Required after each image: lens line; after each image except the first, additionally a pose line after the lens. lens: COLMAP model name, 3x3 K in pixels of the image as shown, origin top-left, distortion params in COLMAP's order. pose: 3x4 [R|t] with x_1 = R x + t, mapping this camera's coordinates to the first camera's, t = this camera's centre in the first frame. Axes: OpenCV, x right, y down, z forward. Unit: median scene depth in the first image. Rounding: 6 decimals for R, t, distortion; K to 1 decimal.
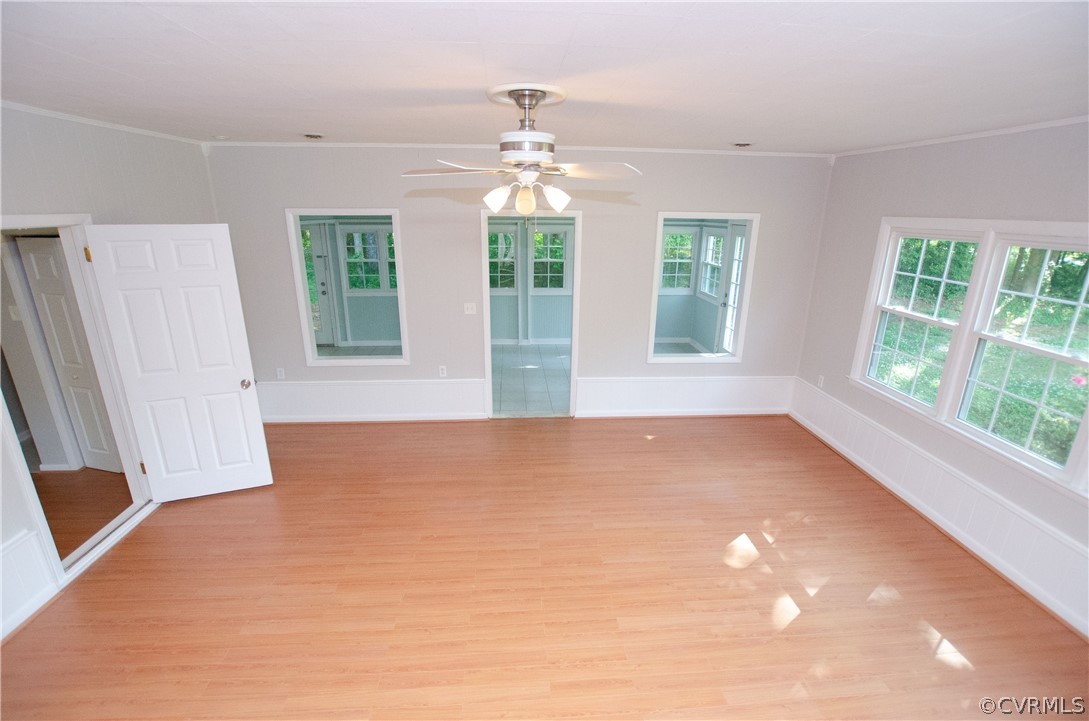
lens RADIAL K [[498.1, 0, 544.5], [0, 498.1, 360.5], [0, 0, 1]] dist [0.000213, -0.000038]
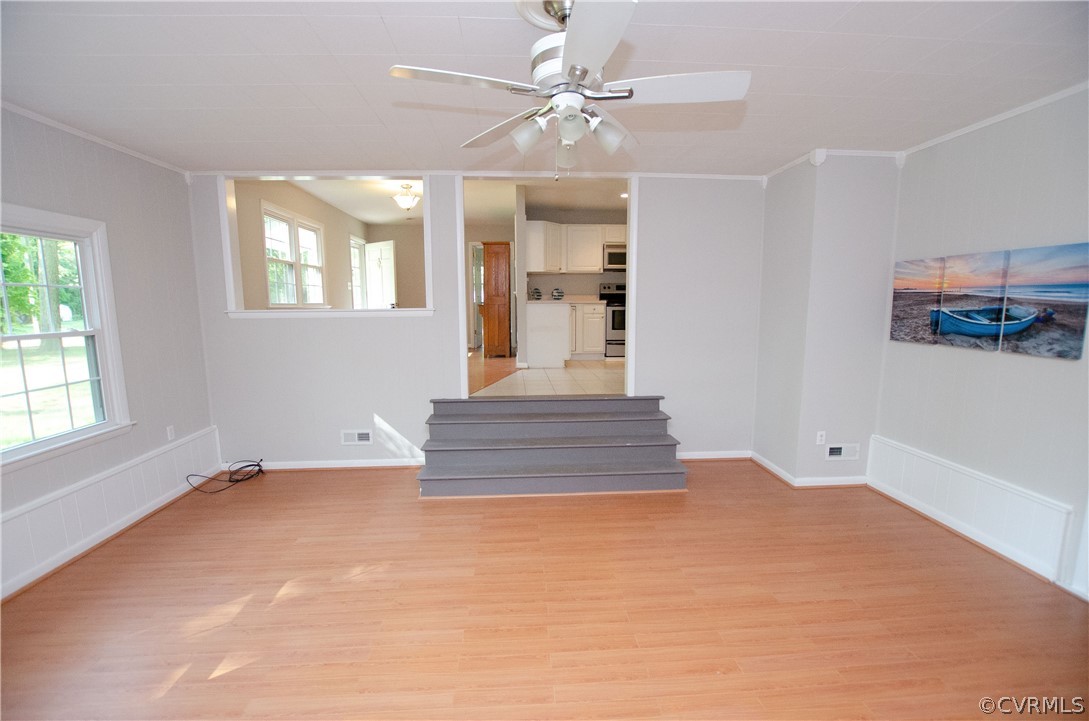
lens RADIAL K [[480.0, 0, 545.2], [0, 480.0, 367.0], [0, 0, 1]] dist [-0.002146, -0.000037]
pose [[-0.999970, 0.004813, -0.006135, -0.000024], [0.001780, 0.906857, 0.421434, -0.211848], [0.007592, 0.421410, -0.906838, 1.183347]]
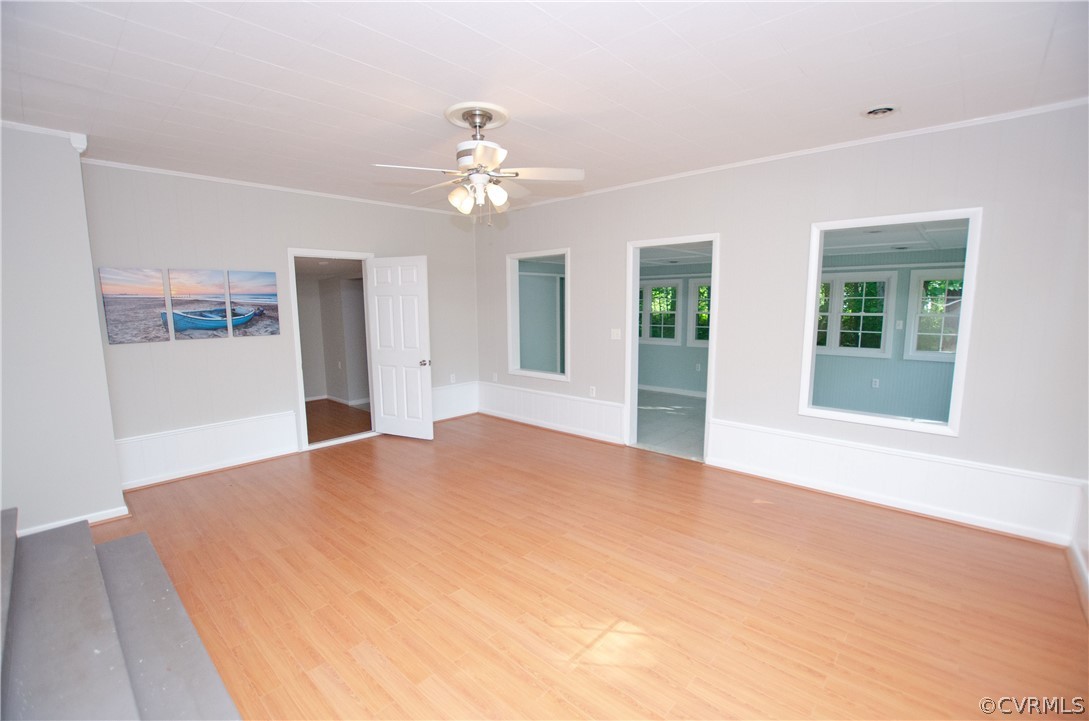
lens RADIAL K [[480.0, 0, 545.2], [0, 480.0, 367.0], [0, 0, 1]] dist [-0.002146, -0.000037]
pose [[0.690502, 0.085907, -0.718211, 0.618491], [-0.194849, 0.978310, -0.070314, 0.083506], [0.696592, 0.188494, 0.692264, 0.255077]]
